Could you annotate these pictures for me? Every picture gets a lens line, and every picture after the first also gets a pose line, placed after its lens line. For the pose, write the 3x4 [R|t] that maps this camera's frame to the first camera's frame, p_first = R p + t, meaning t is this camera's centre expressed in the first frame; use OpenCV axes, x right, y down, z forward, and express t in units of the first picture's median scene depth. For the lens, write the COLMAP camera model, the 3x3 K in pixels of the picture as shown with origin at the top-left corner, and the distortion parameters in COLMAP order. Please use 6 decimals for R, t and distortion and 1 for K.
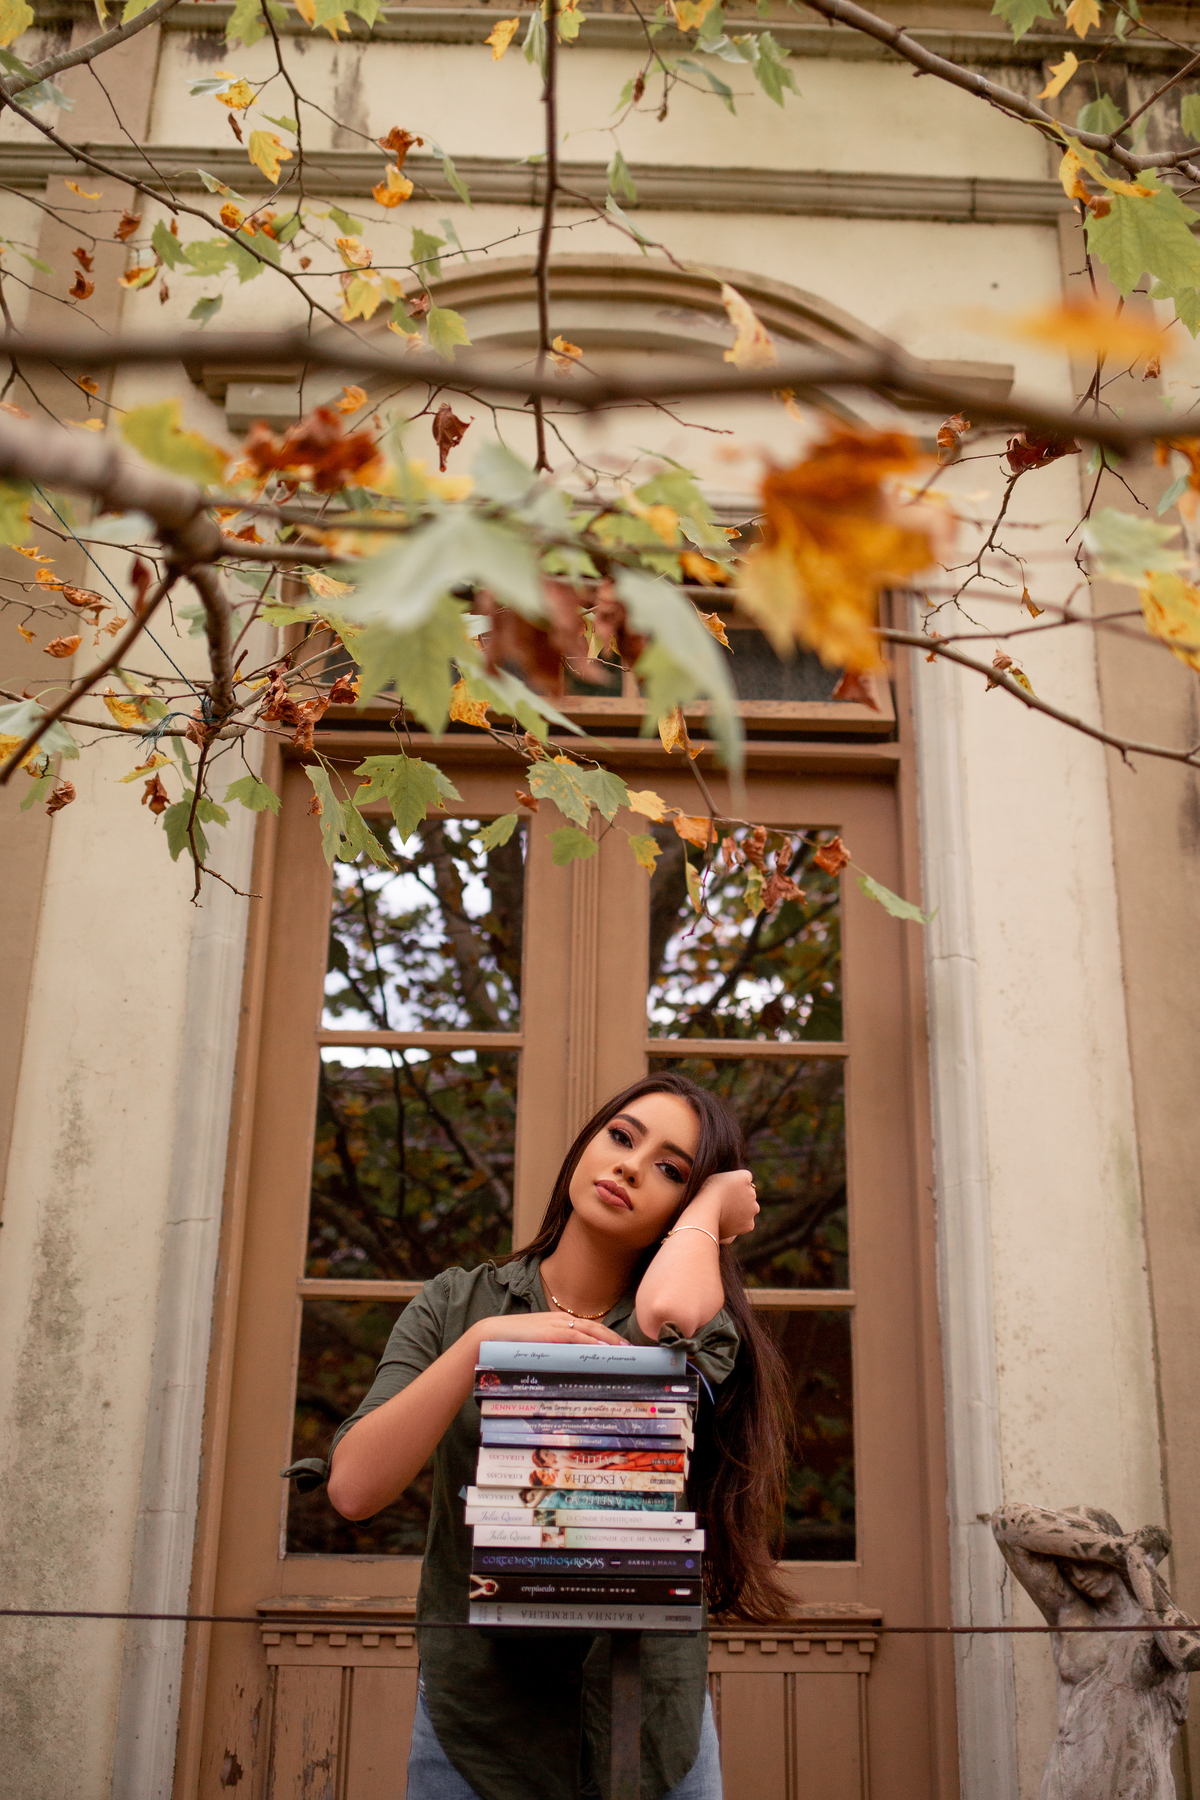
lens RADIAL K [[1975.3, 0, 601.3], [0, 1975.3, 864.1], [0, 0, 1]] dist [-0.070240, 0.032446]
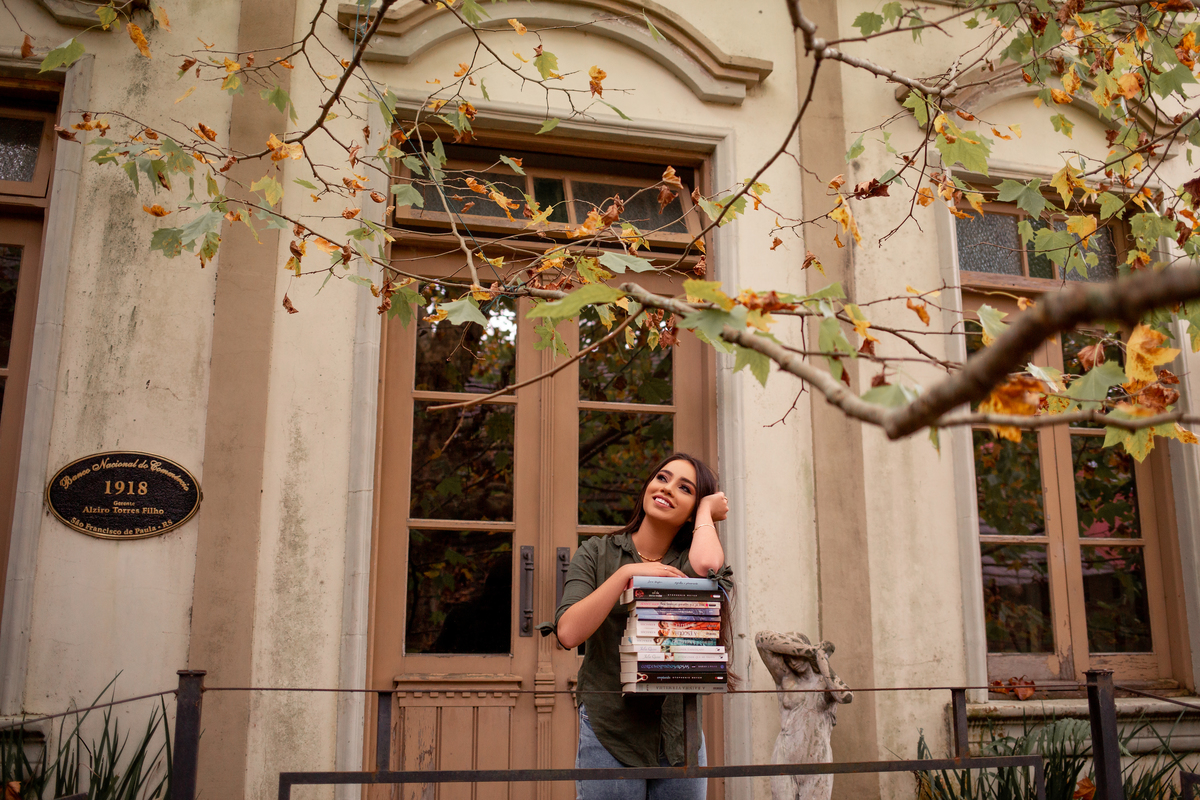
lens RADIAL K [[1214.5, 0, 600.0], [0, 1214.5, 400.0], [0, 0, 1]] dist [-0.088935, -0.000775]
pose [[0.978275, 0.034258, 0.204461, -0.247190], [-0.064065, 0.987935, 0.140998, -0.103493], [-0.197164, -0.151034, 0.968667, -0.227170]]
